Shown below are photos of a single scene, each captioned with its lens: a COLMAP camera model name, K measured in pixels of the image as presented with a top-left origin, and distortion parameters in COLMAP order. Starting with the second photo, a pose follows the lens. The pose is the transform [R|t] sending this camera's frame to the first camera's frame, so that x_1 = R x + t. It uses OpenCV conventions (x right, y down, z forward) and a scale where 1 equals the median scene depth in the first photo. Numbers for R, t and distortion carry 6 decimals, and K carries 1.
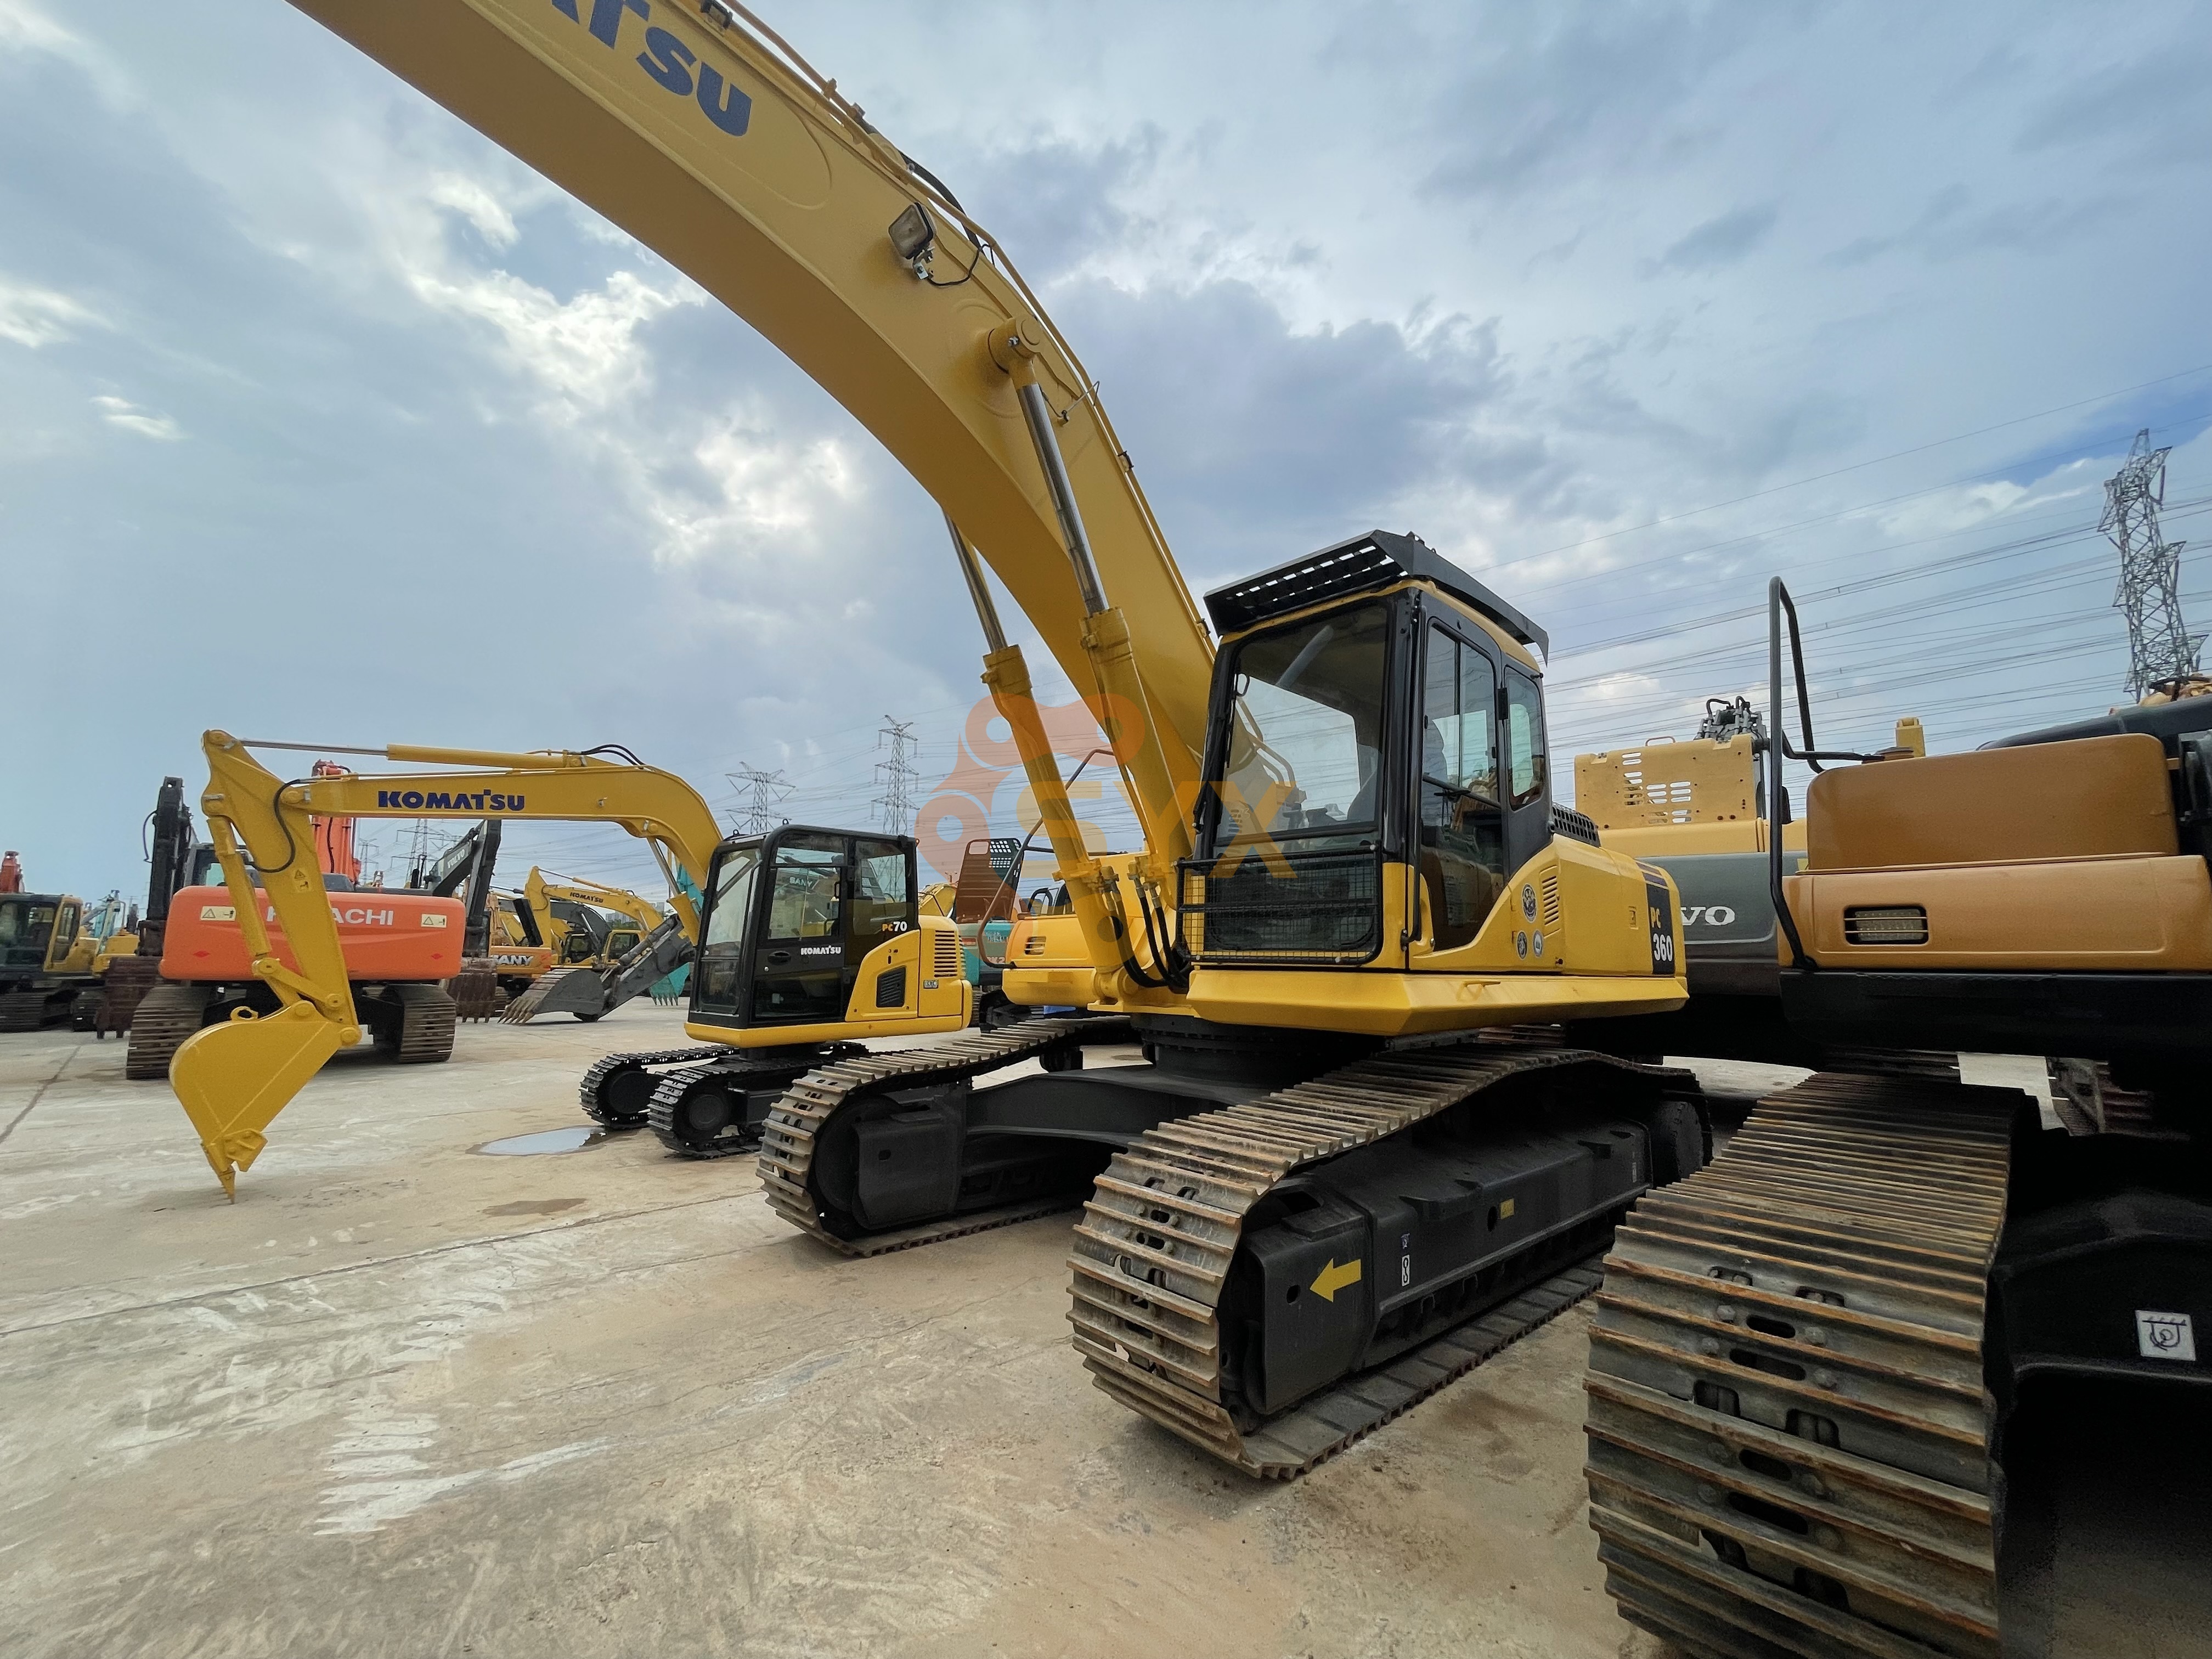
lens RADIAL K [[897.5, 0, 1096.8], [0, 897.5, 830.2], [0, 0, 1]] dist [0.009884, -0.004685]
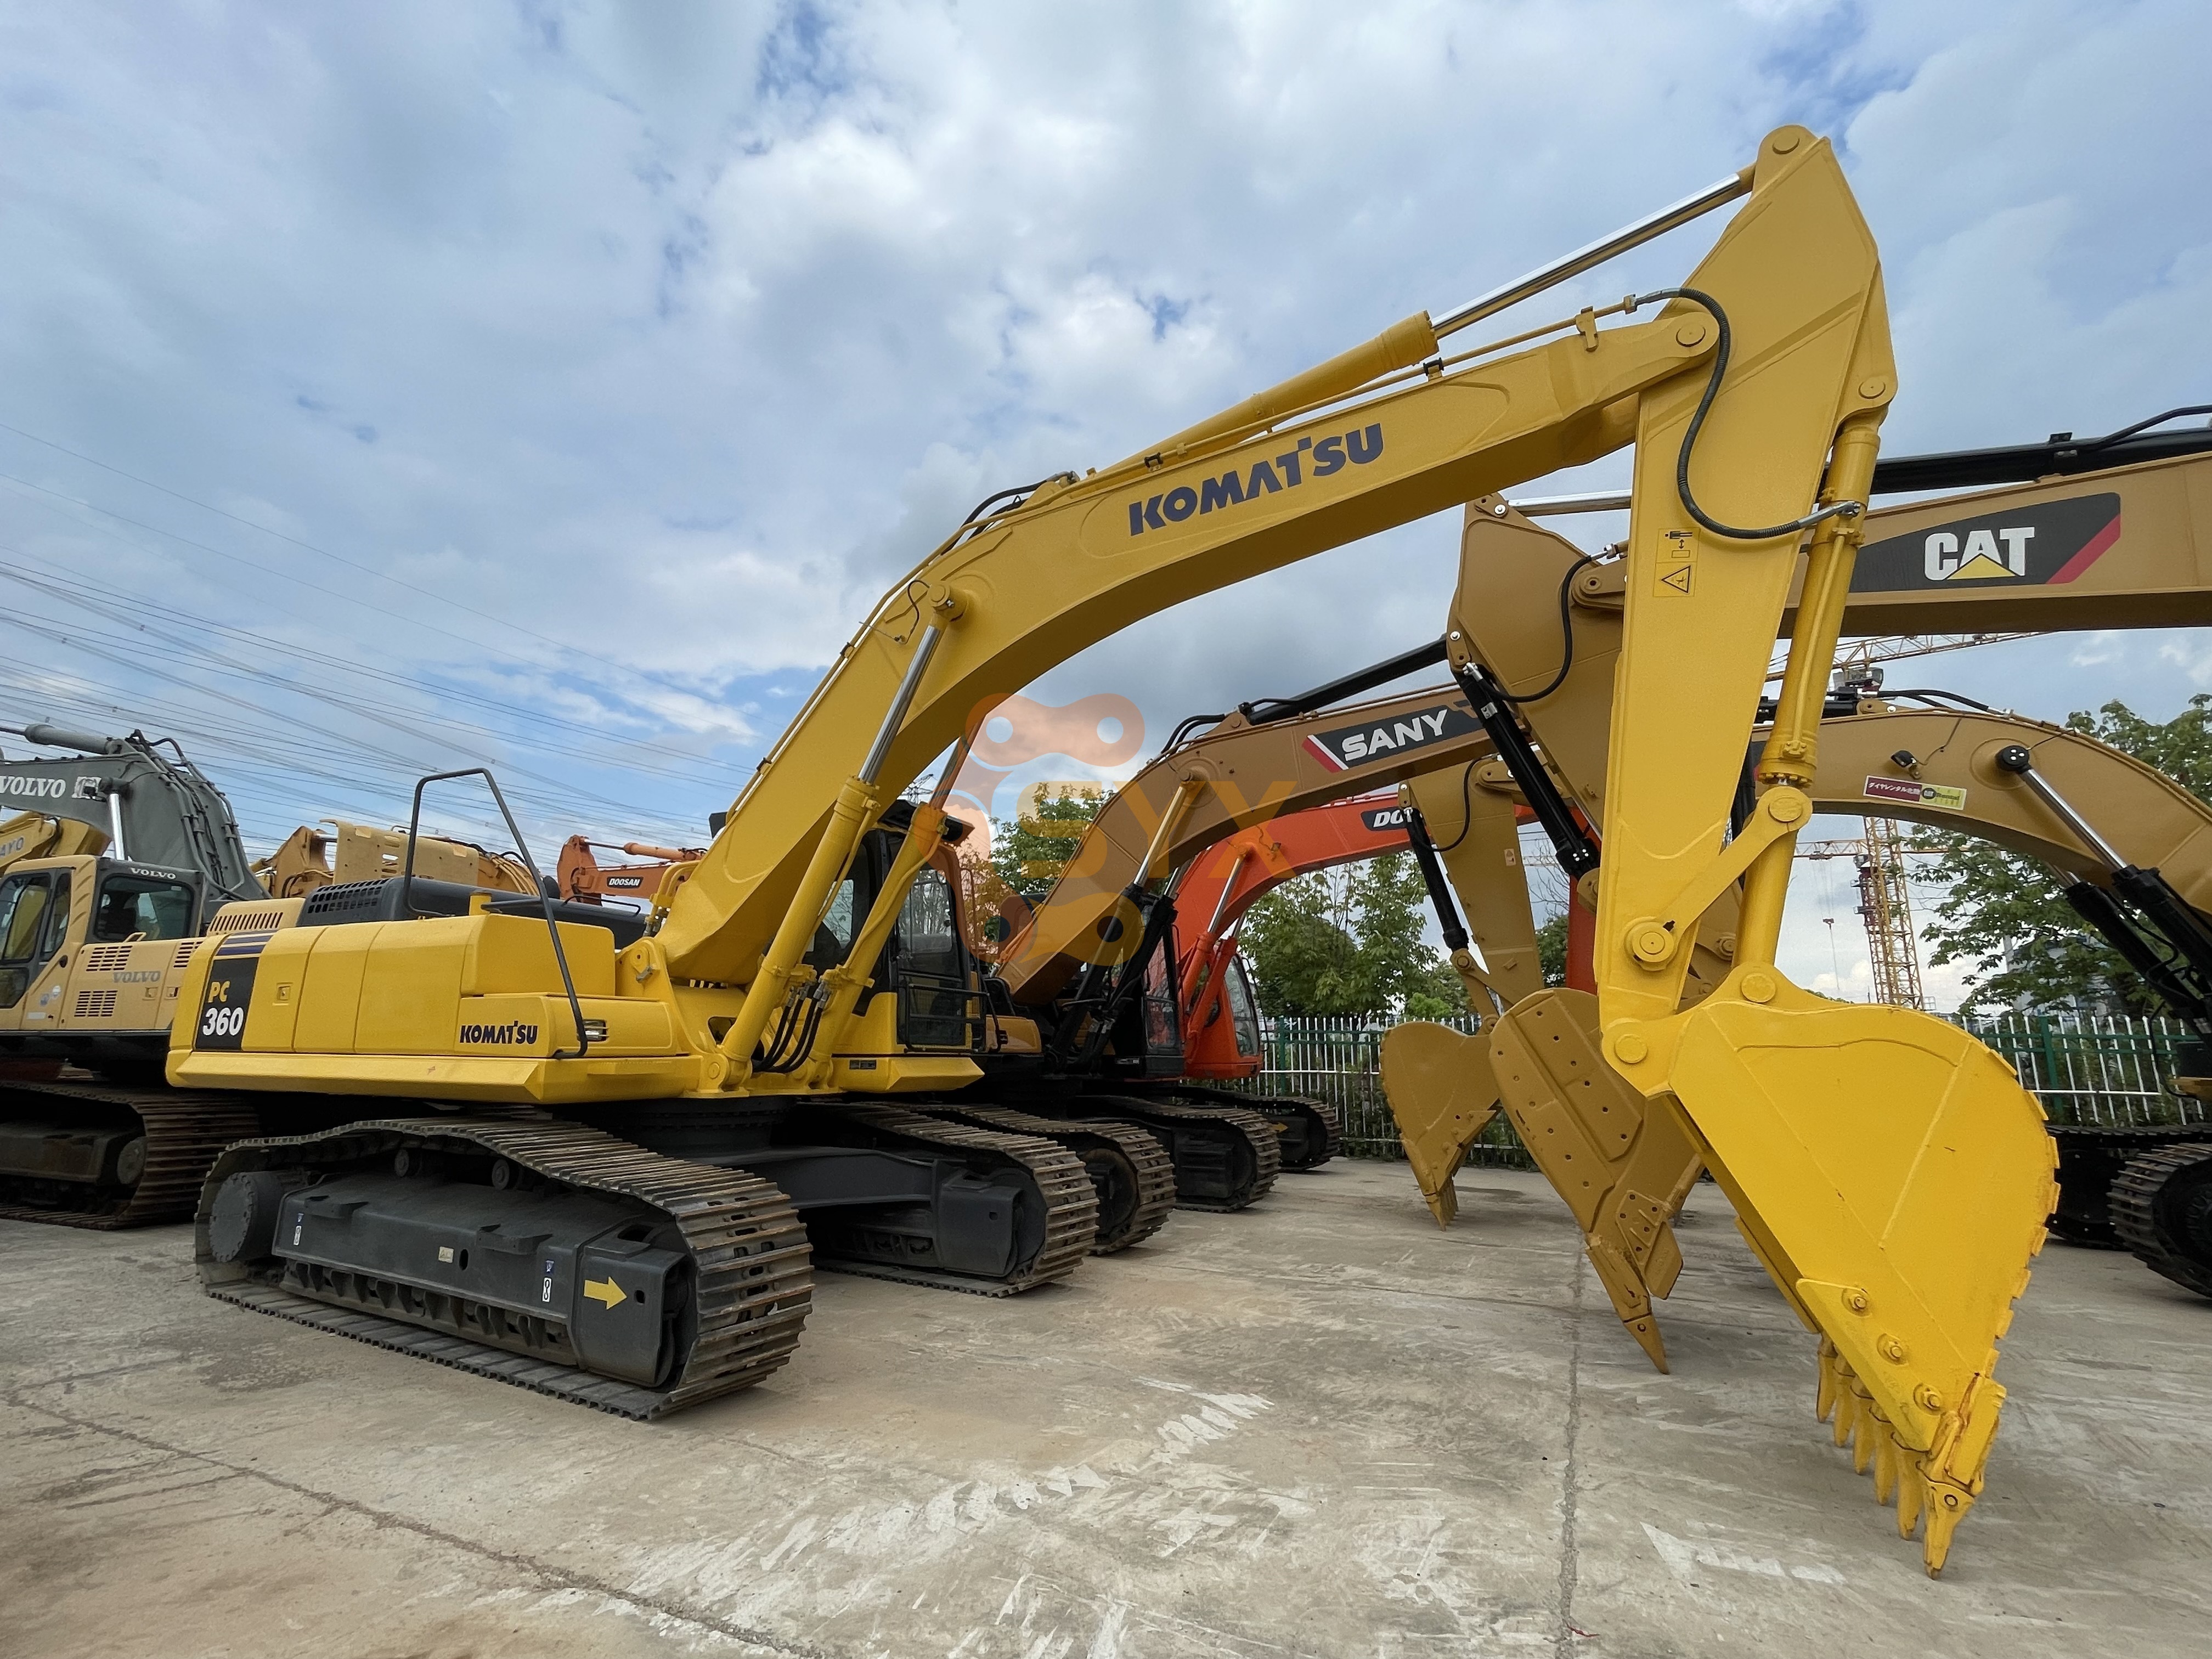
lens RADIAL K [[1023.4, 0, 1098.3], [0, 1023.4, 832.3], [0, 0, 1]] dist [0.001769, 0.000133]
pose [[-0.325469, 0.183031, 0.927669, -1.948901], [-0.154161, 0.957688, -0.243041, 0.190019], [-0.932901, -0.222113, -0.283481, 1.486943]]
